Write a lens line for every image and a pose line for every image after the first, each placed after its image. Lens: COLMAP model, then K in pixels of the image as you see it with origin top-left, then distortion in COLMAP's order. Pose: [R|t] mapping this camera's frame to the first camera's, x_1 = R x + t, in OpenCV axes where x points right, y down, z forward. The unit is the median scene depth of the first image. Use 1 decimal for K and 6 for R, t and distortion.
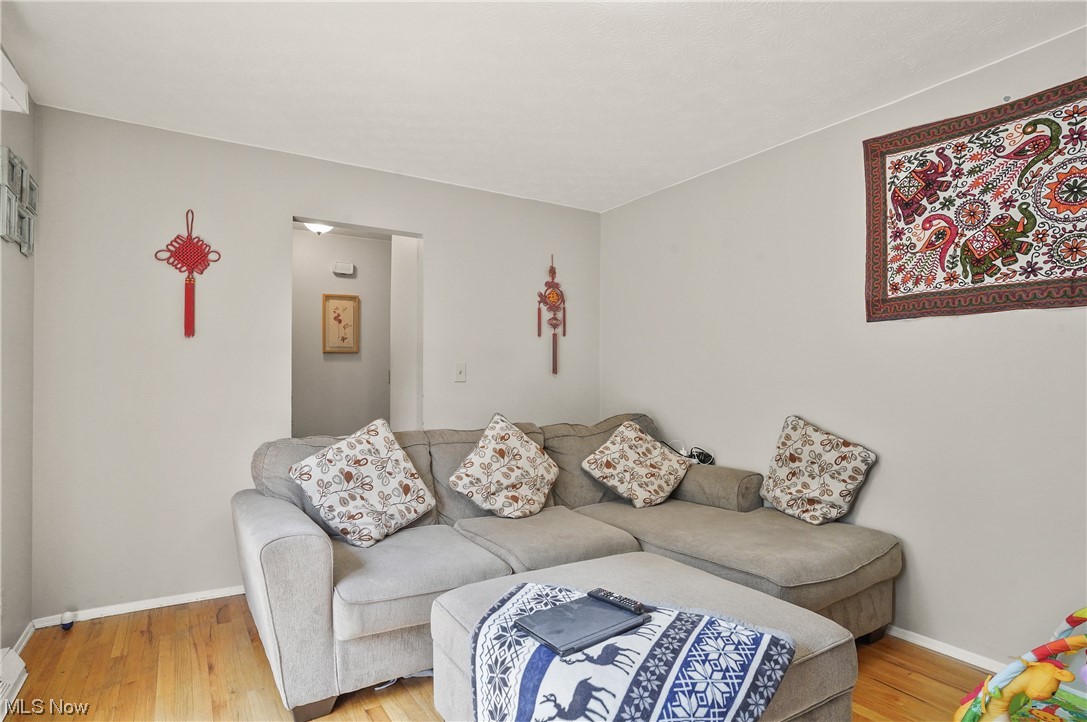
lens RADIAL K [[582.7, 0, 540.5], [0, 582.7, 365.2], [0, 0, 1]] dist [-0.073849, 0.043084]
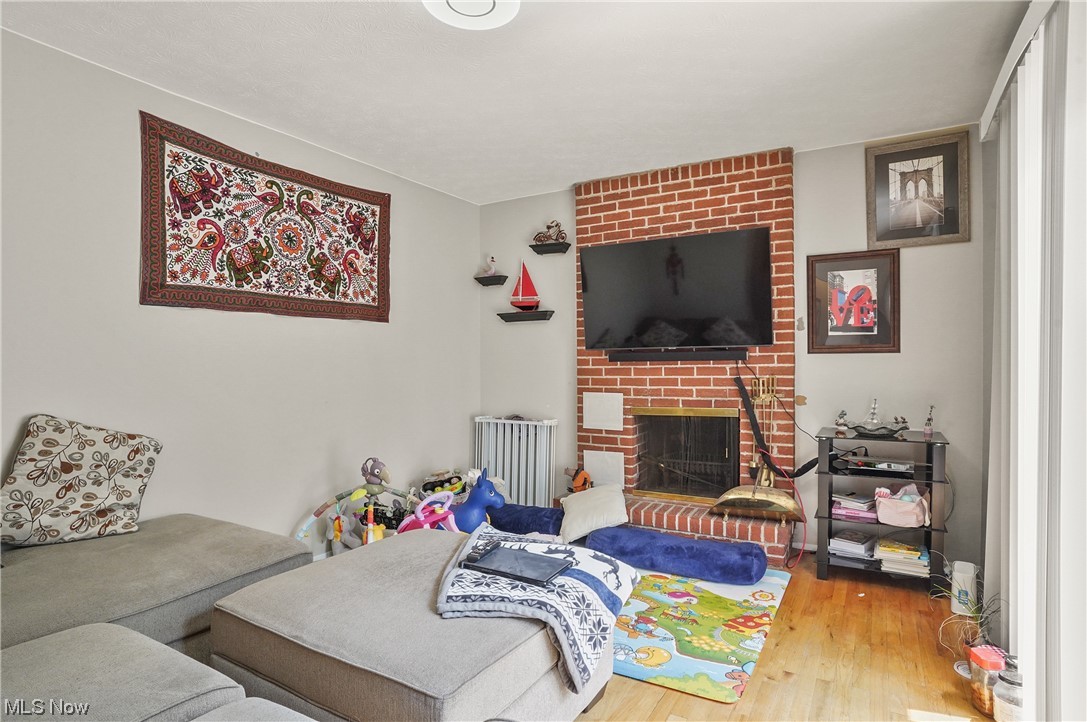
lens RADIAL K [[582.7, 0, 540.5], [0, 582.7, 365.2], [0, 0, 1]] dist [-0.073849, 0.043084]
pose [[-0.459359, -0.005945, 0.888231, -0.635624], [-0.014282, 0.999898, -0.000693, 0.018183], [-0.888136, -0.013004, -0.459396, 0.944257]]
